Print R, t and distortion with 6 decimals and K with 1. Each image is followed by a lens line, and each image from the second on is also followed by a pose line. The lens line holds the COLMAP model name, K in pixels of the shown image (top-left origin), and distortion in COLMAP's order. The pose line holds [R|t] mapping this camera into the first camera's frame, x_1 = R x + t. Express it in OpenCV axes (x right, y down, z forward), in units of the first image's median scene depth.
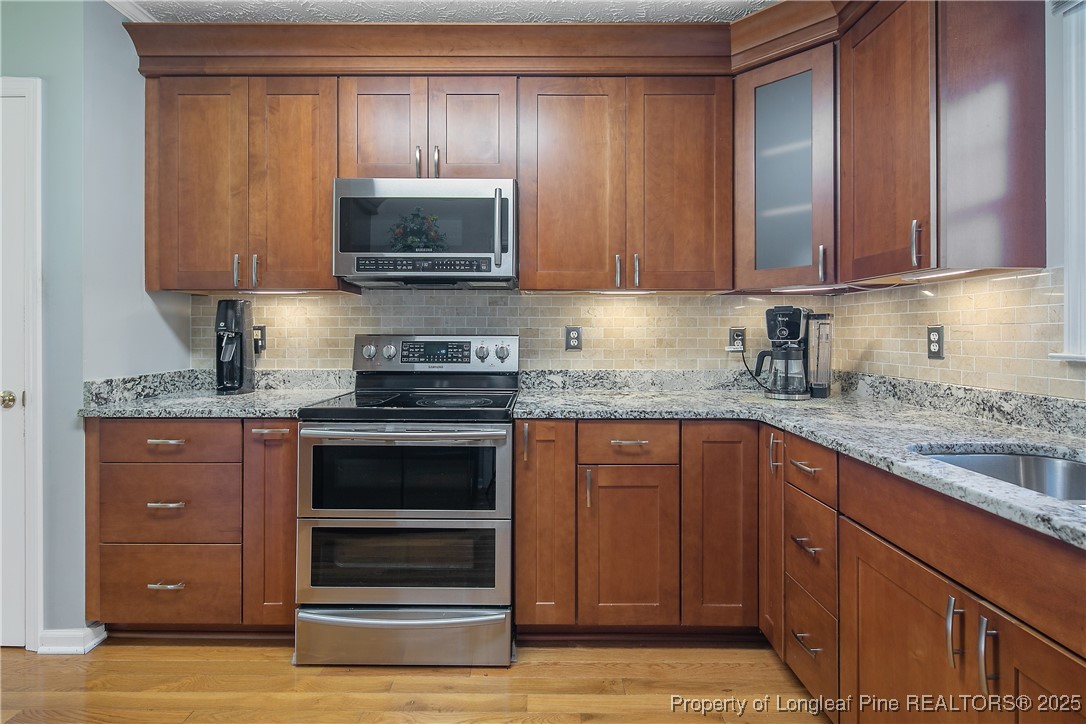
lens RADIAL K [[525.2, 0, 539.7], [0, 525.2, 336.1], [0, 0, 1]] dist [0.005066, -0.005210]
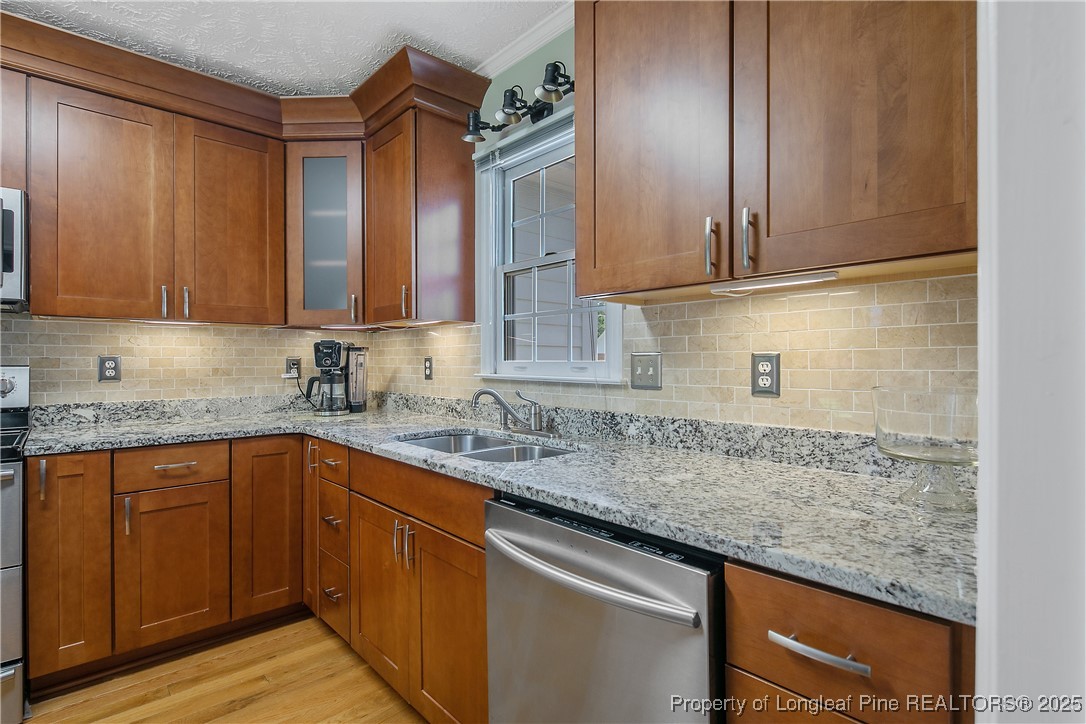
lens RADIAL K [[531.6, 0, 543.0], [0, 531.6, 362.0], [0, 0, 1]] dist [0.003788, -0.004746]
pose [[0.738754, -0.003473, 0.673967, -0.004997], [0.006831, 0.999974, -0.002335, 0.000270], [-0.673941, 0.006329, 0.738758, -0.294140]]
